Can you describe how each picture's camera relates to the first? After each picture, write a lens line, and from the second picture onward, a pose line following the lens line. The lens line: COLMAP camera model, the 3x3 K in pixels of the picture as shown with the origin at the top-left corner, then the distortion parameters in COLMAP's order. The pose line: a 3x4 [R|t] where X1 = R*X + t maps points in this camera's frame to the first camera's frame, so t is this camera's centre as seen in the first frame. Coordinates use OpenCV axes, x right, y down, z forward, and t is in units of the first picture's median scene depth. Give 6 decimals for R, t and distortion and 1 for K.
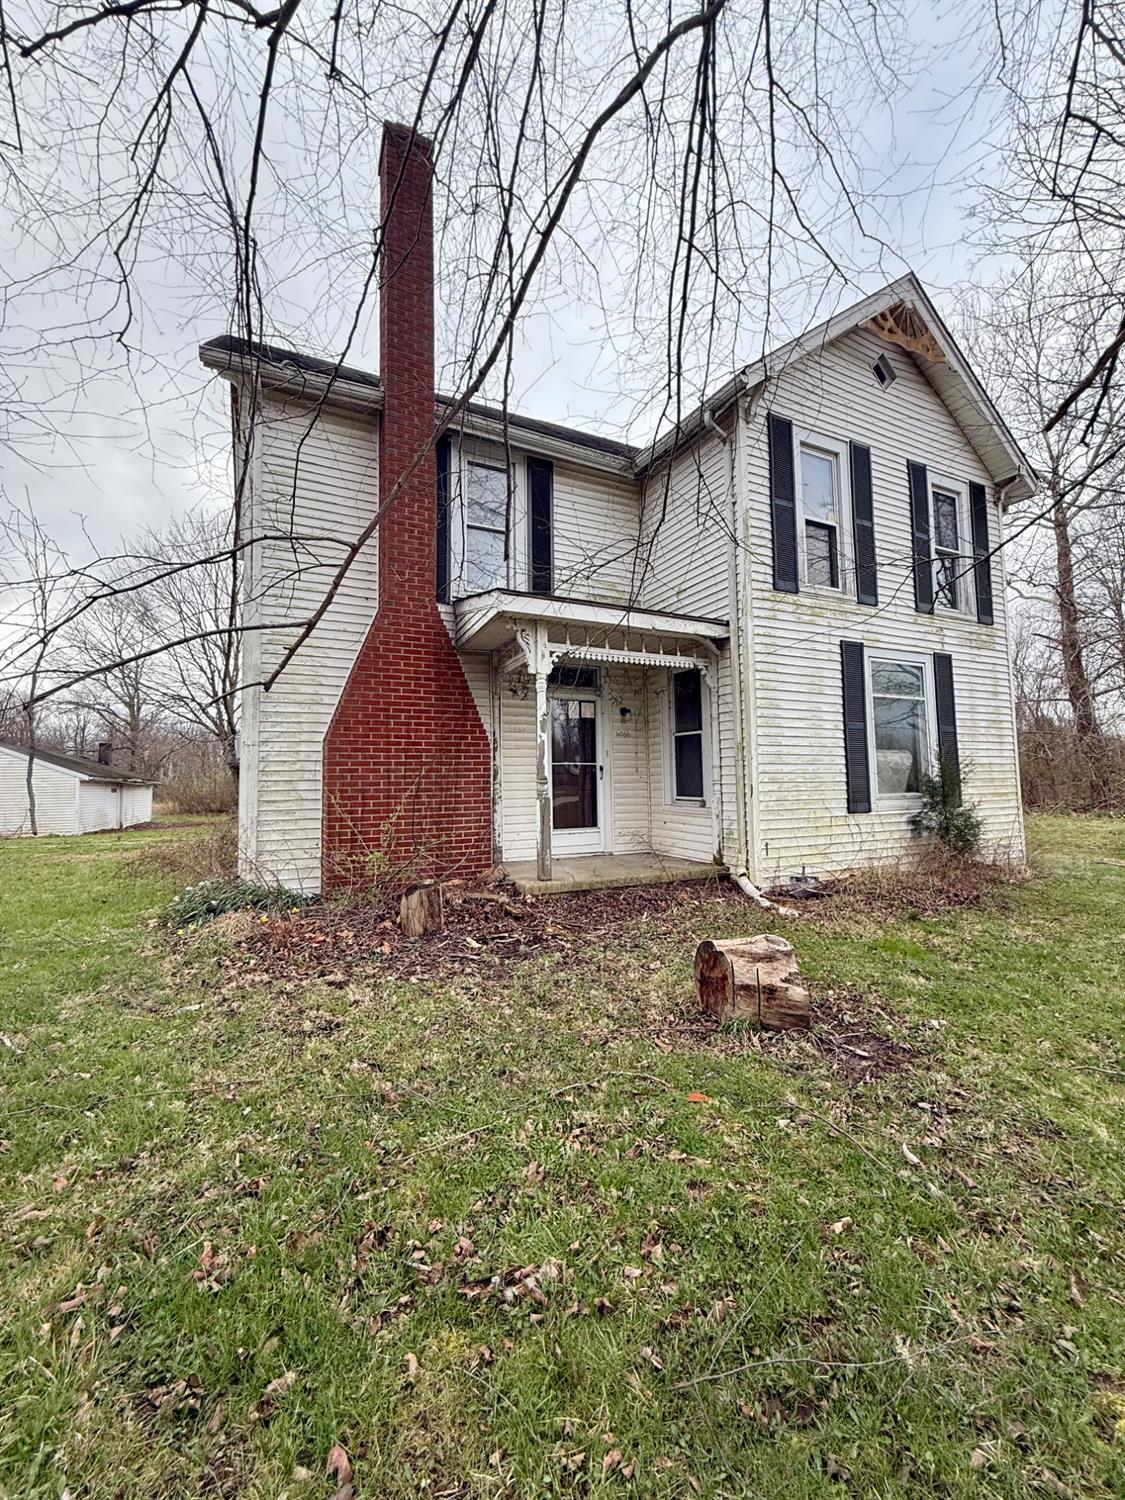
lens RADIAL K [[594.7, 0, 575.2], [0, 594.7, 747.9], [0, 0, 1]] dist [0.000781, 0.000338]
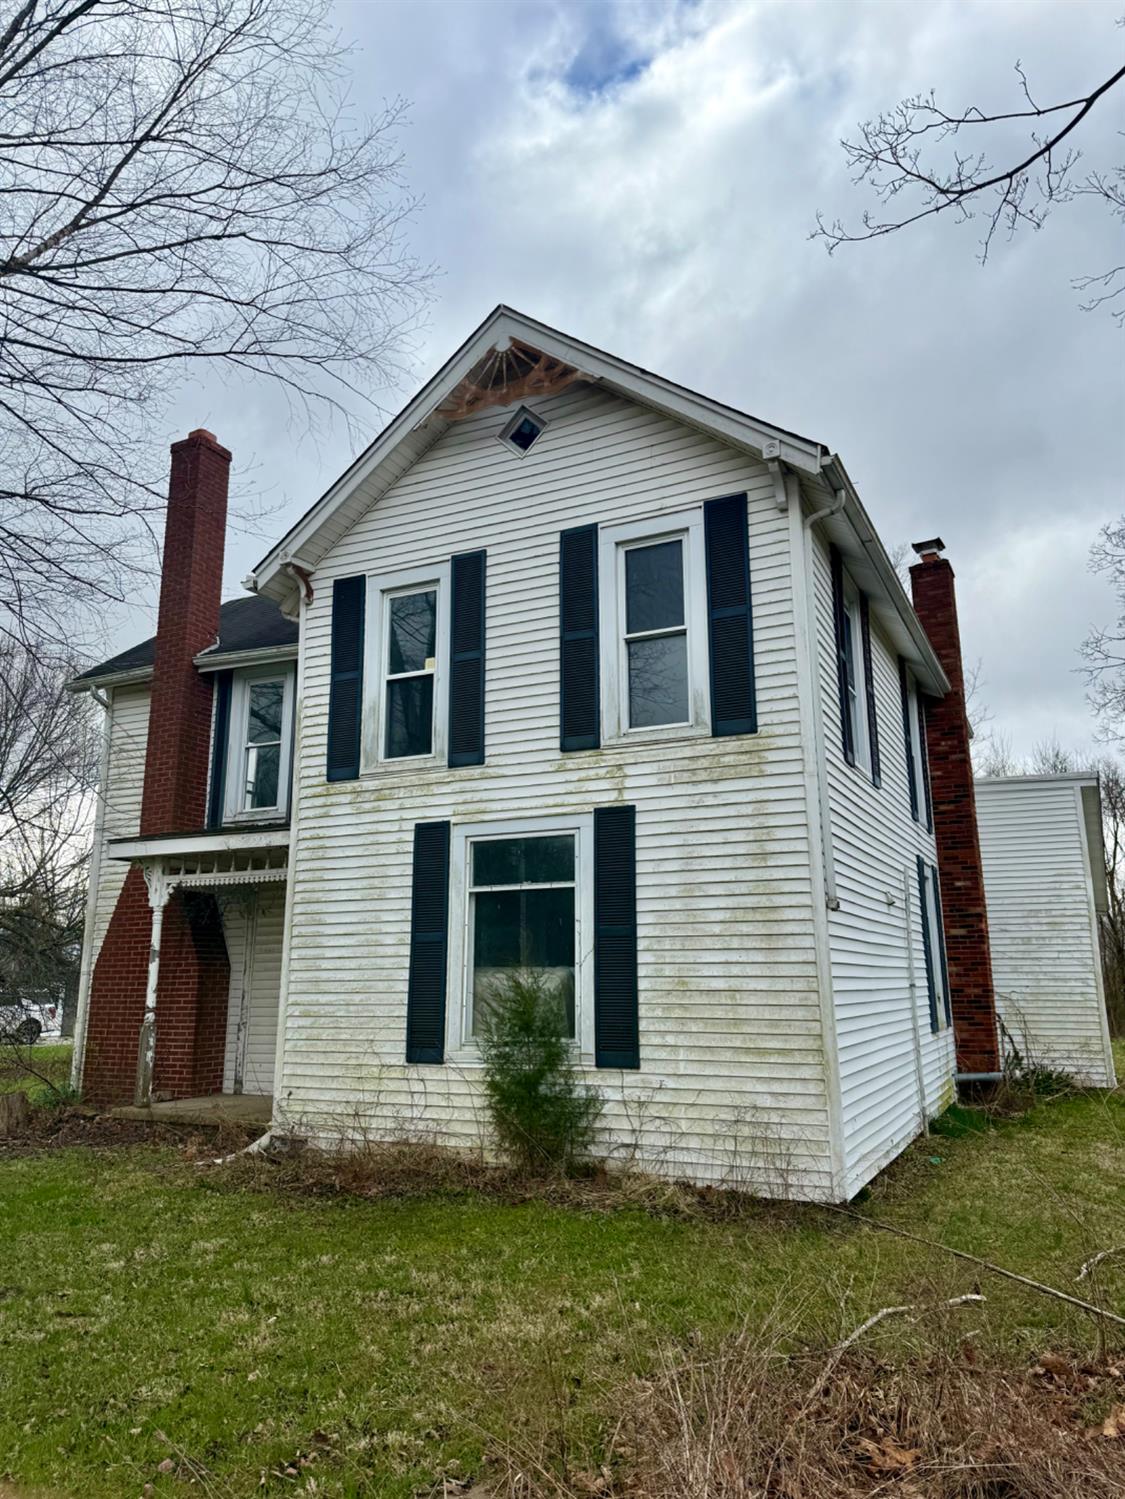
lens RADIAL K [[1037.9, 0, 562.5], [0, 1037.9, 749.5], [0, 0, 1]] dist [0.171218, -0.294720]
pose [[0.619704, -0.161503, -0.768039, 1.555732], [0.042041, 0.984025, -0.172998, -0.034351], [0.783709, 0.074918, 0.616593, 0.306156]]
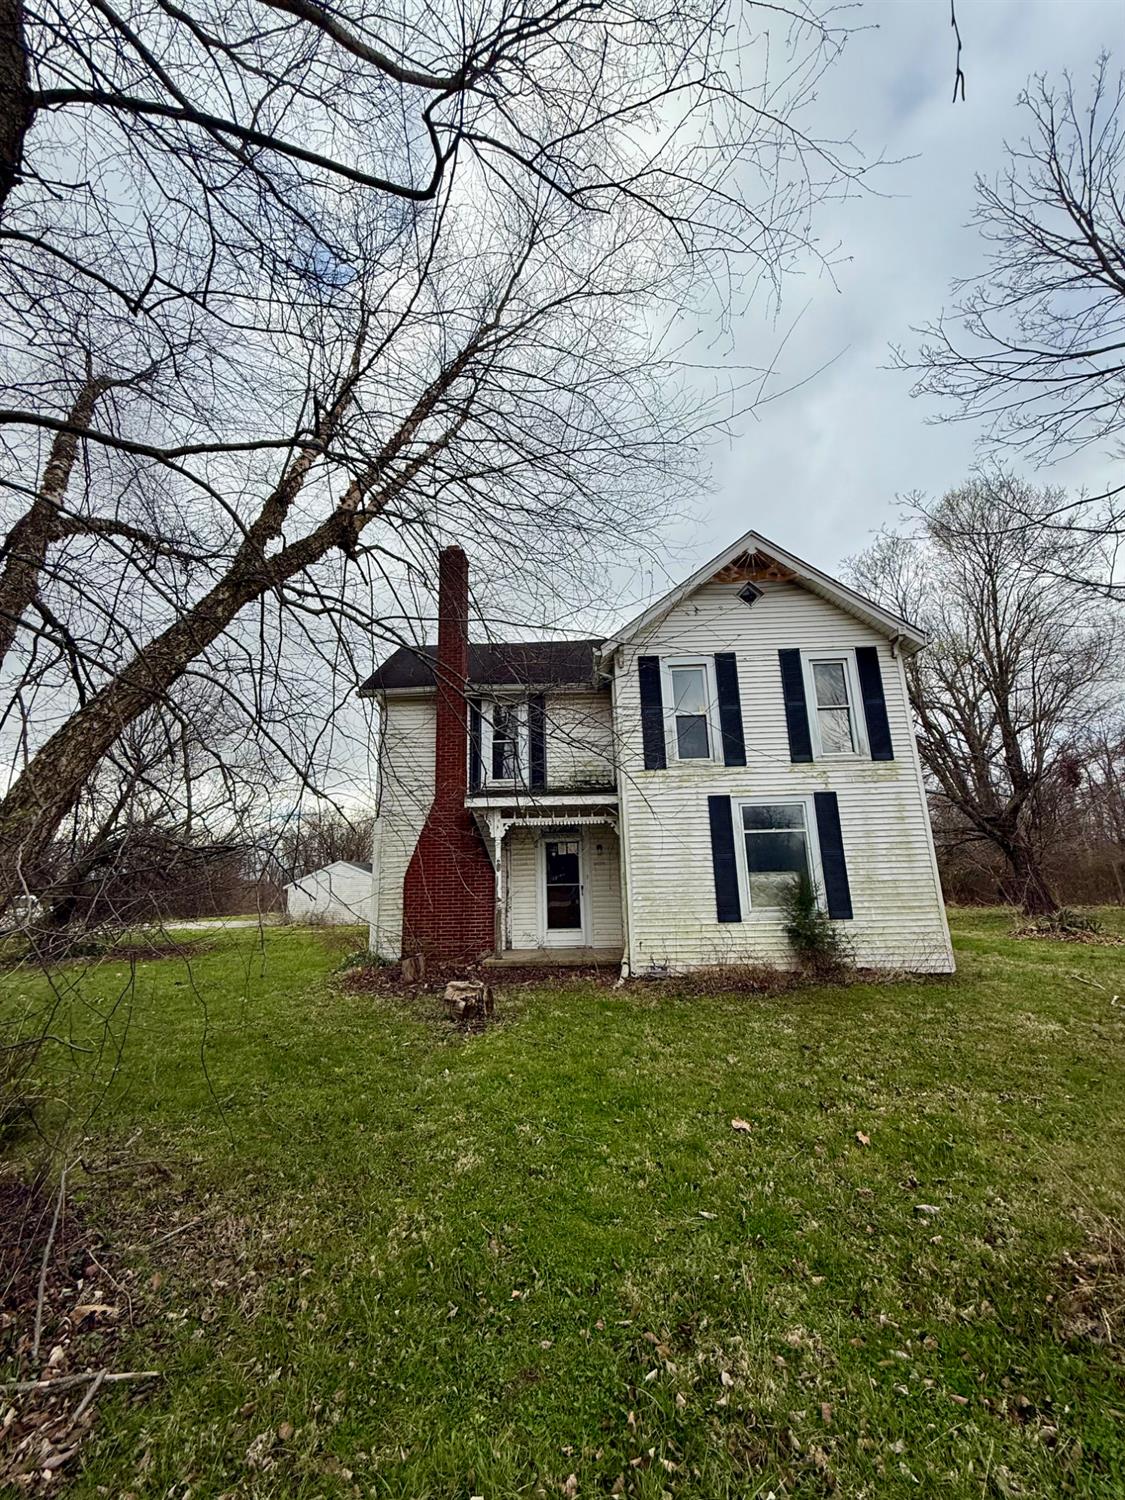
lens RADIAL K [[601.4, 0, 562.5], [0, 601.4, 750.0], [0, 0, 1]] dist [-0.000866, -0.000044]
pose [[0.883146, -0.109964, -0.456028, 0.780001], [0.040359, 0.986343, -0.159682, -0.071515], [0.467359, 0.122617, 0.875523, -0.411495]]
